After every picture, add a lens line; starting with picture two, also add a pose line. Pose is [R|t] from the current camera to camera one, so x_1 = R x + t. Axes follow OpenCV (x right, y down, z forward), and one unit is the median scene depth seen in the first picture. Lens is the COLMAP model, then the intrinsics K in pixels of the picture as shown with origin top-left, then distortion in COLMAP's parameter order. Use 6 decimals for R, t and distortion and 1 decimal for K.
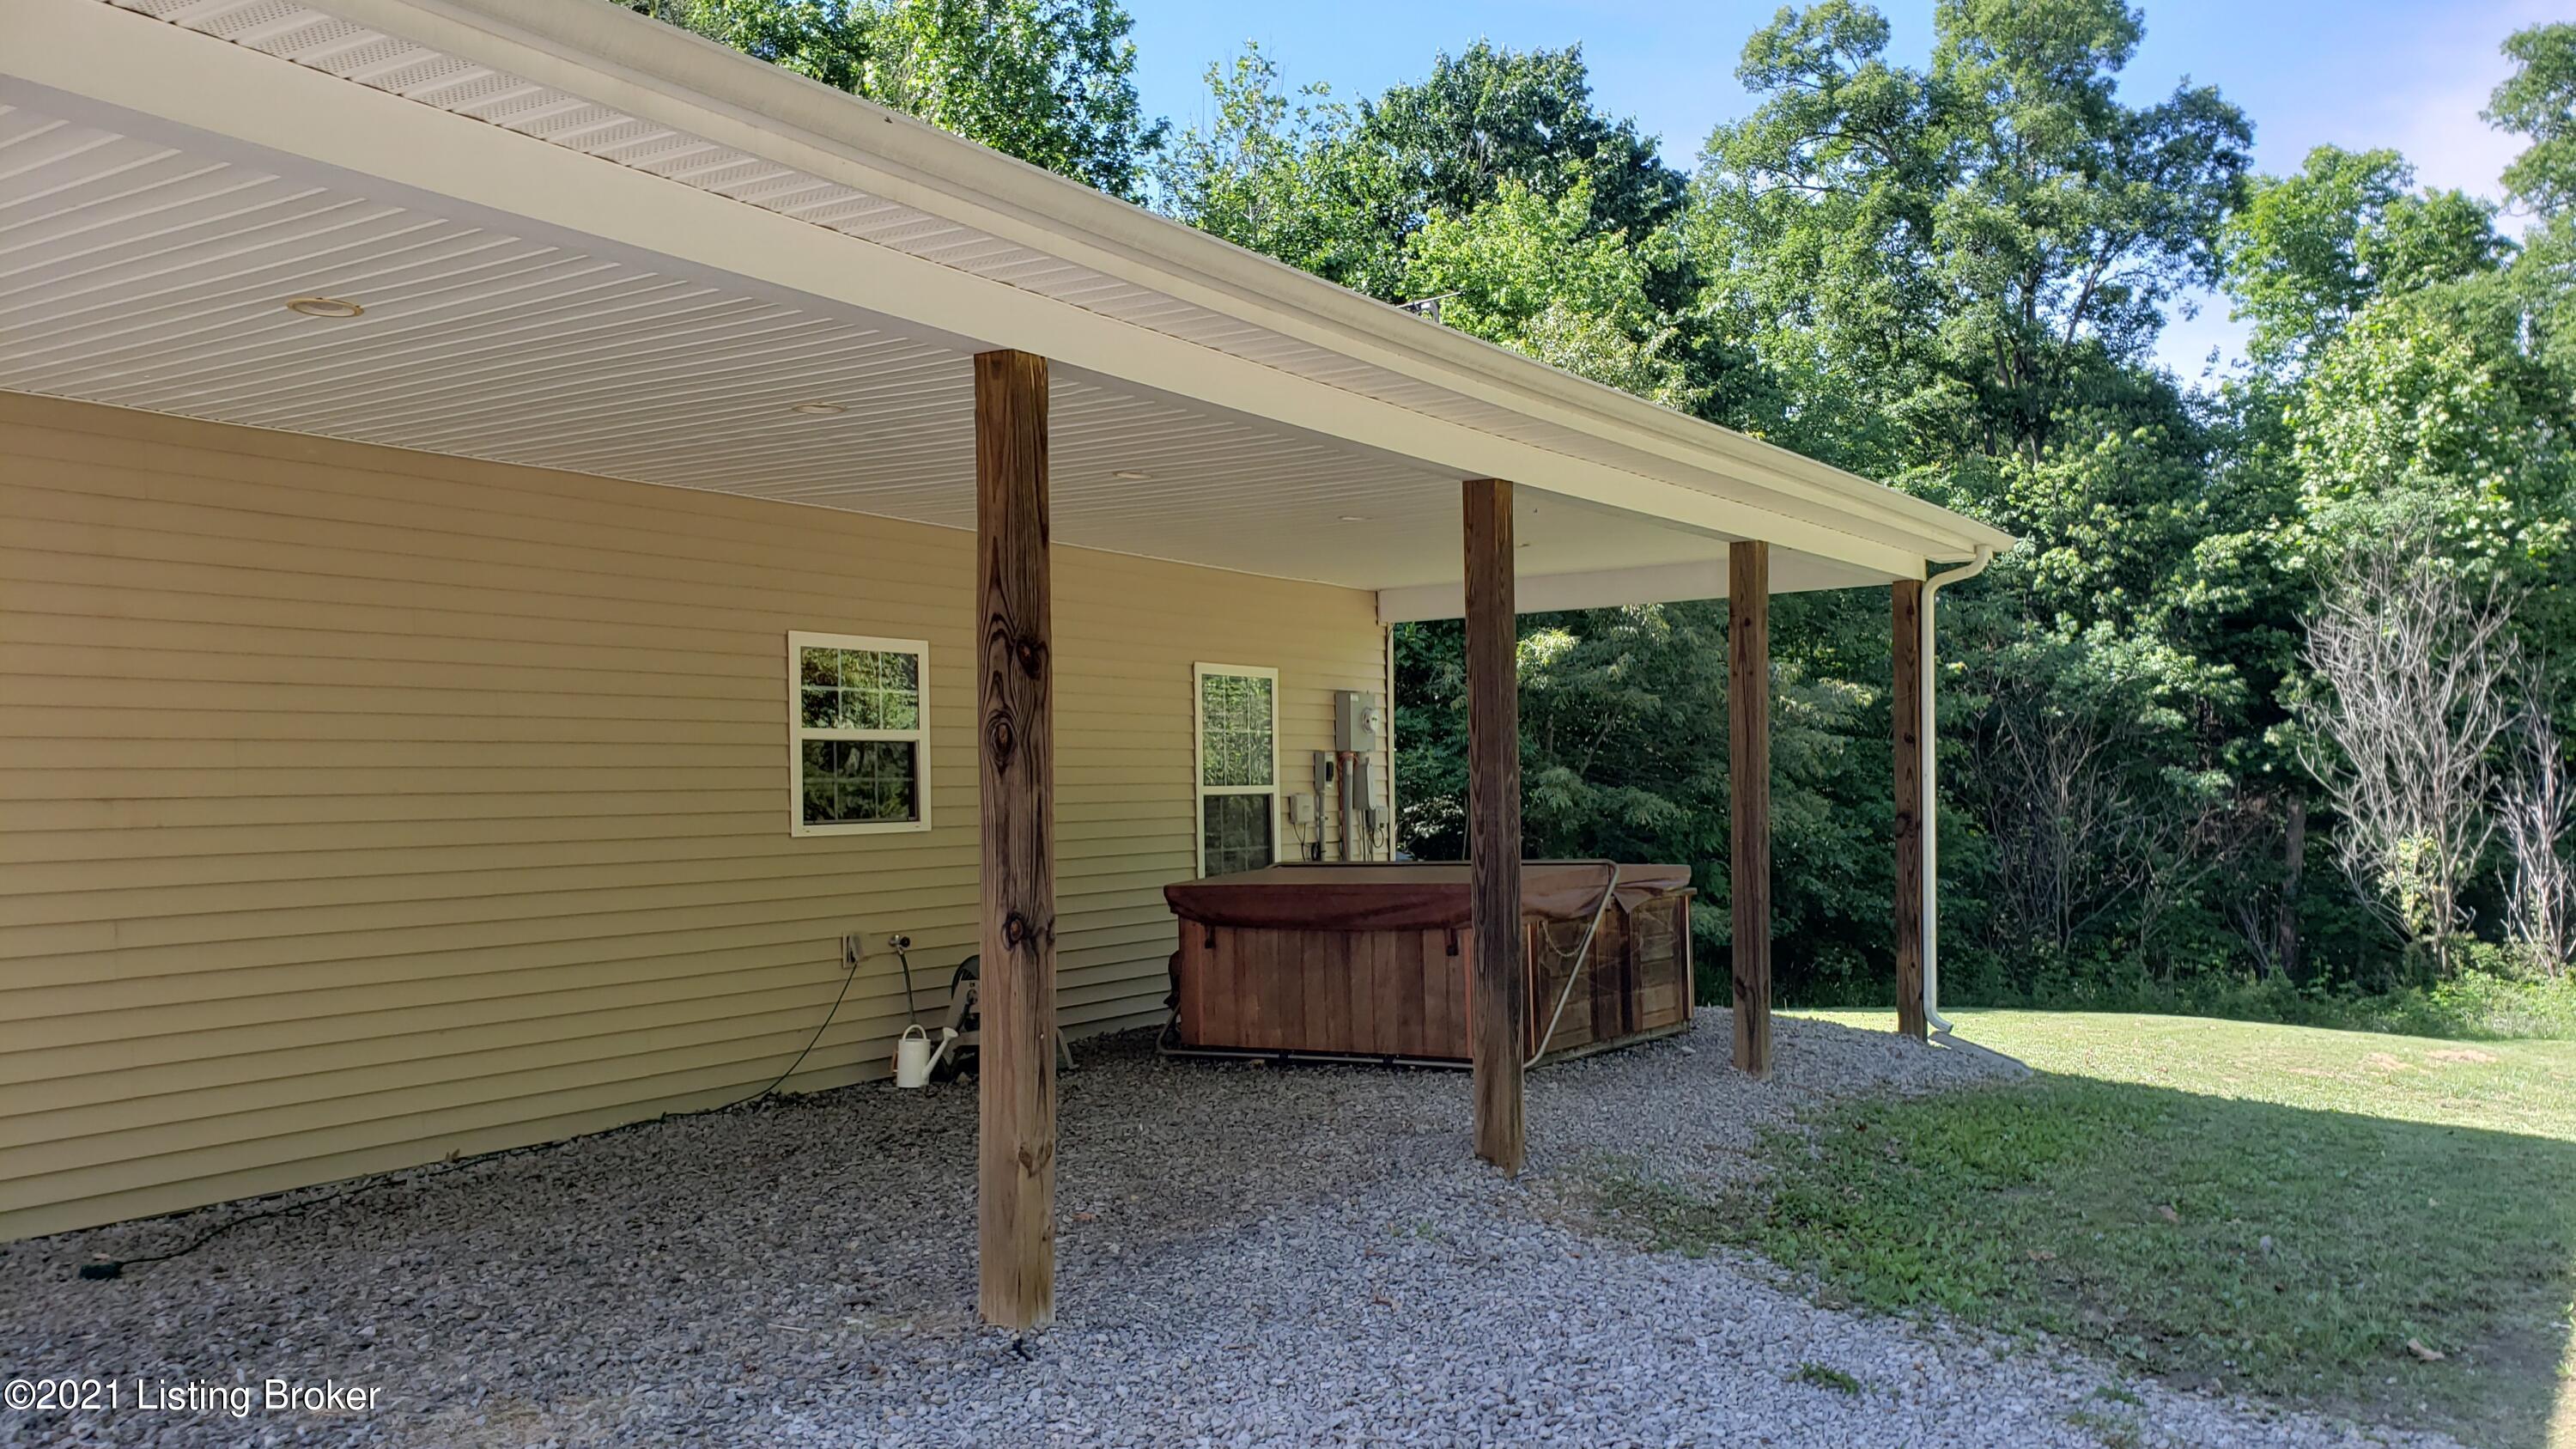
lens RADIAL K [[2017.0, 0, 1283.8], [0, 2017.0, 747.4], [0, 0, 1]] dist [0.077463, -0.002124]
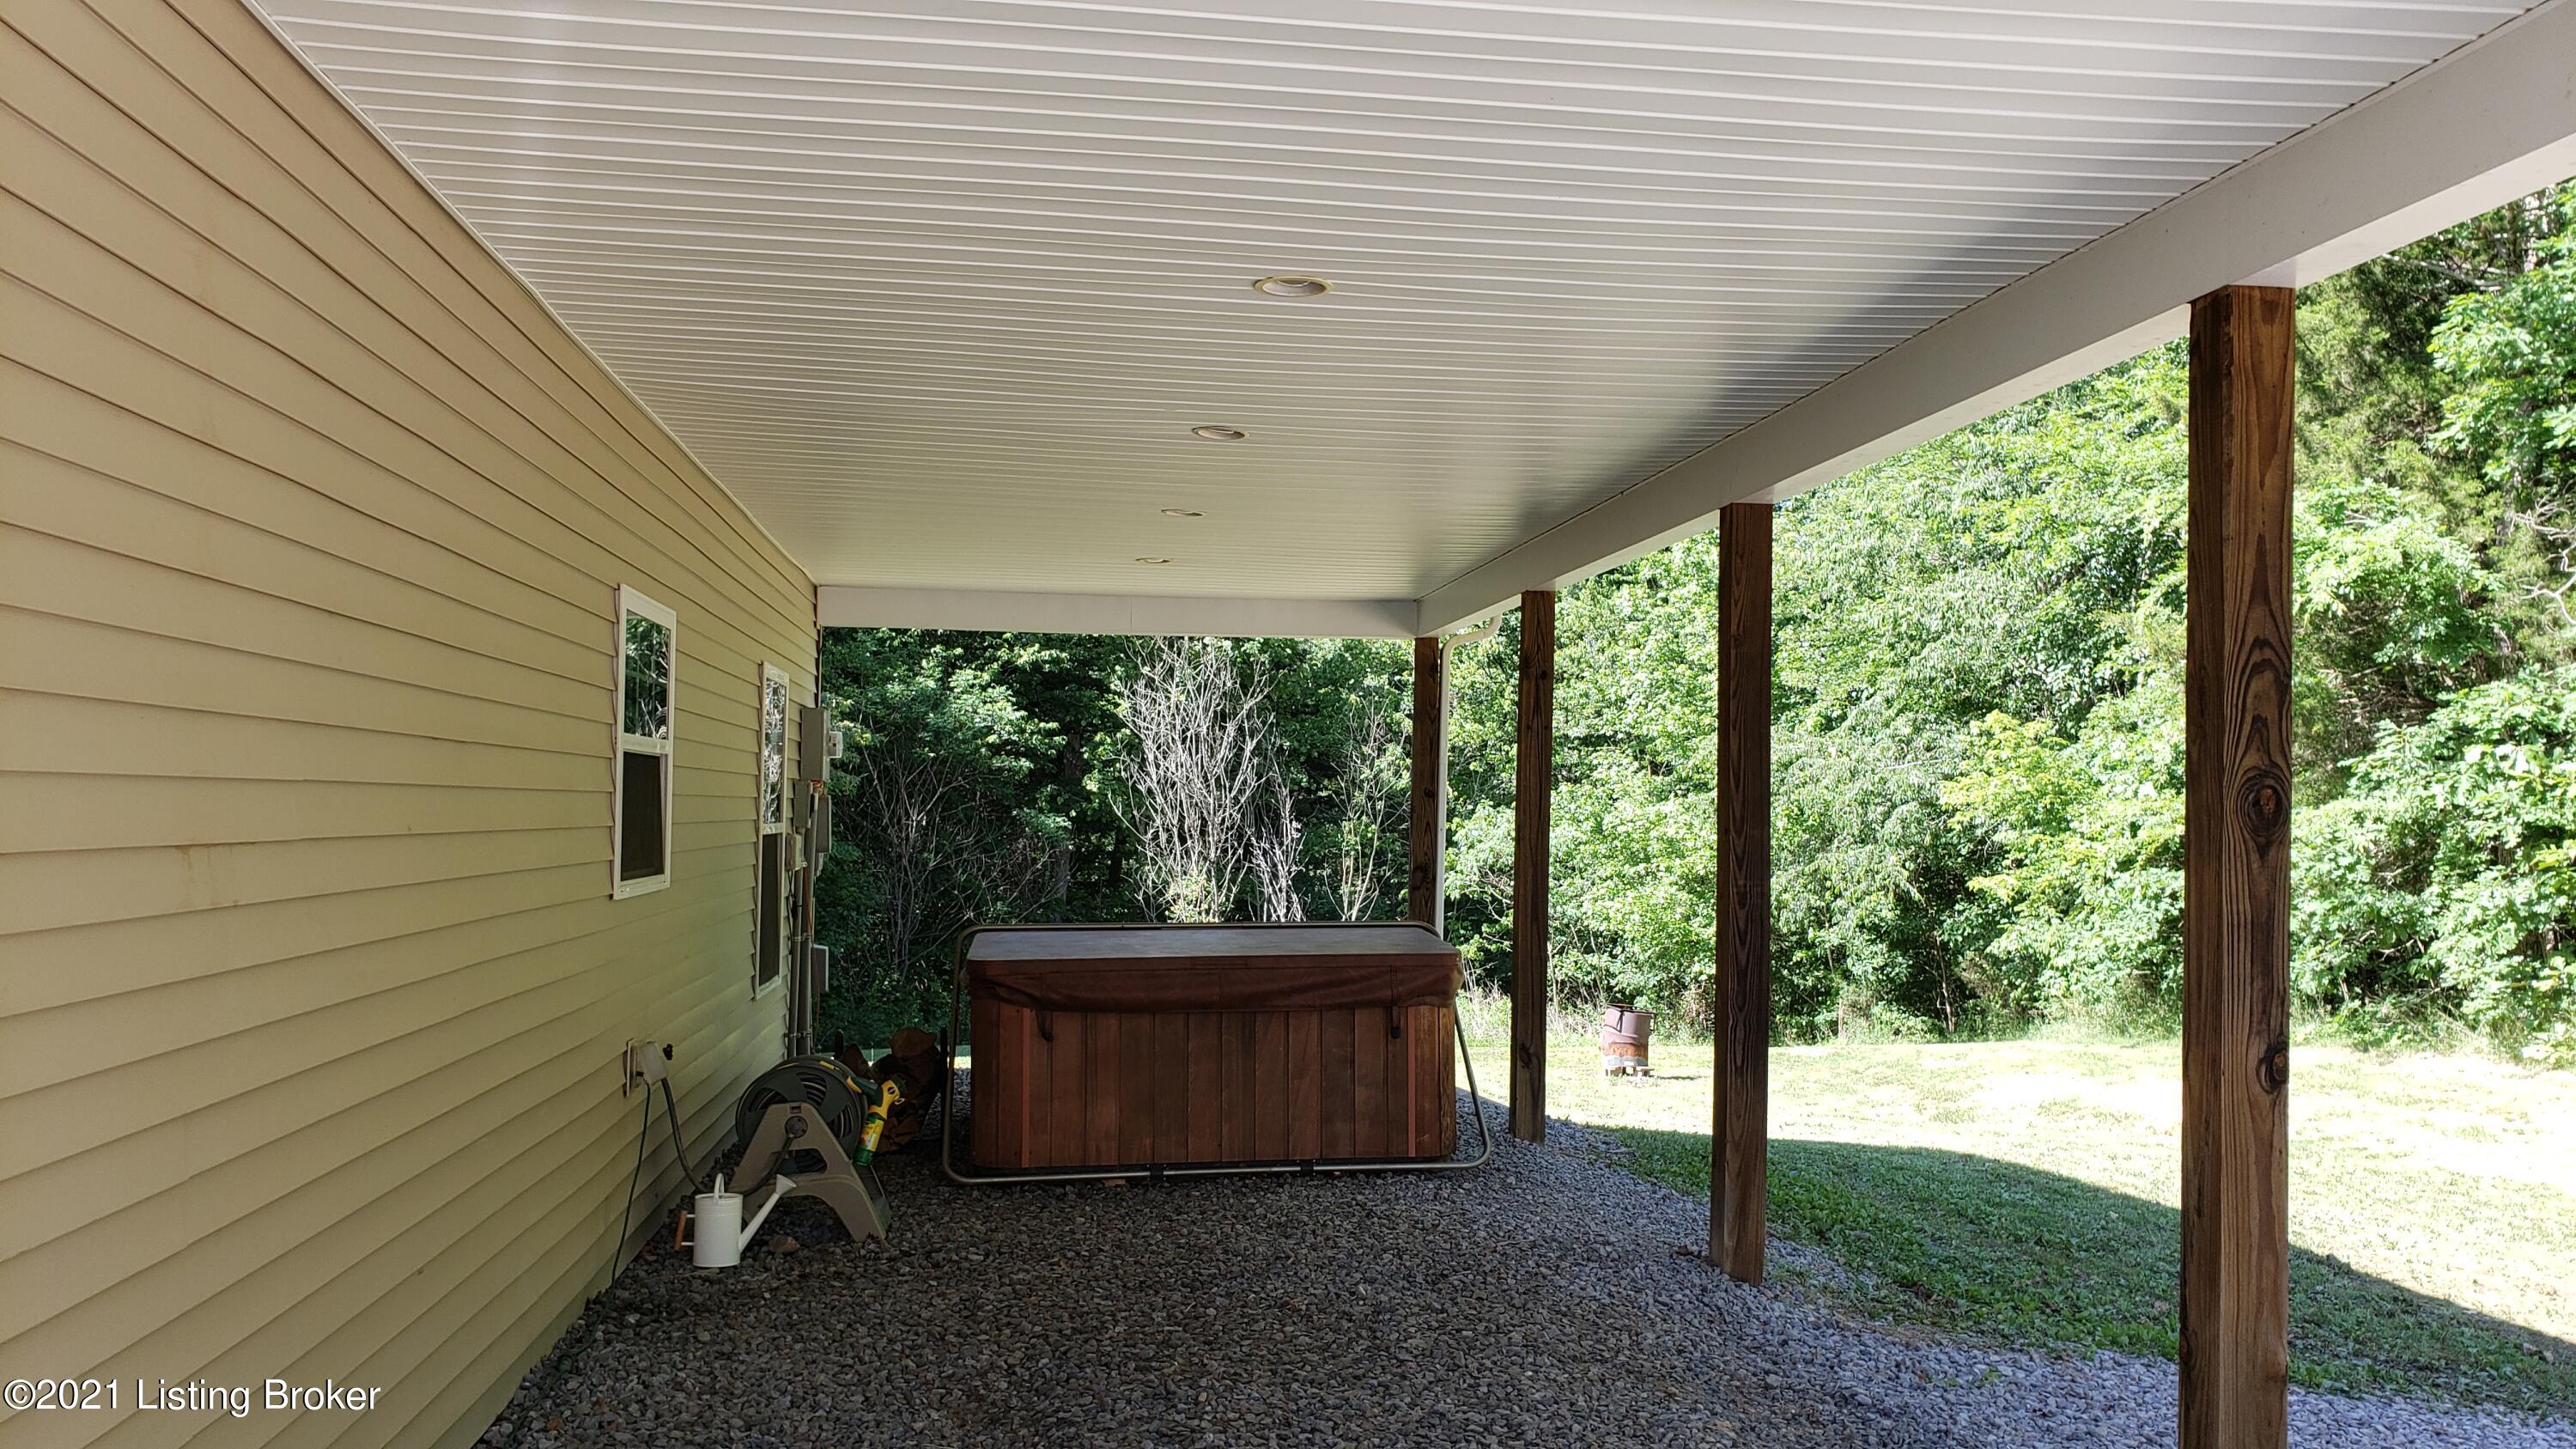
lens RADIAL K [[1959.0, 0, 1288.0], [0, 1959.0, 724.5], [0, 0, 1]] dist [0.000418, -0.000292]
pose [[0.725468, 0.062108, 0.685448, -0.510001], [-0.044786, 0.998069, -0.043033, 0.007388], [-0.686797, 0.000521, 0.726849, 0.408610]]
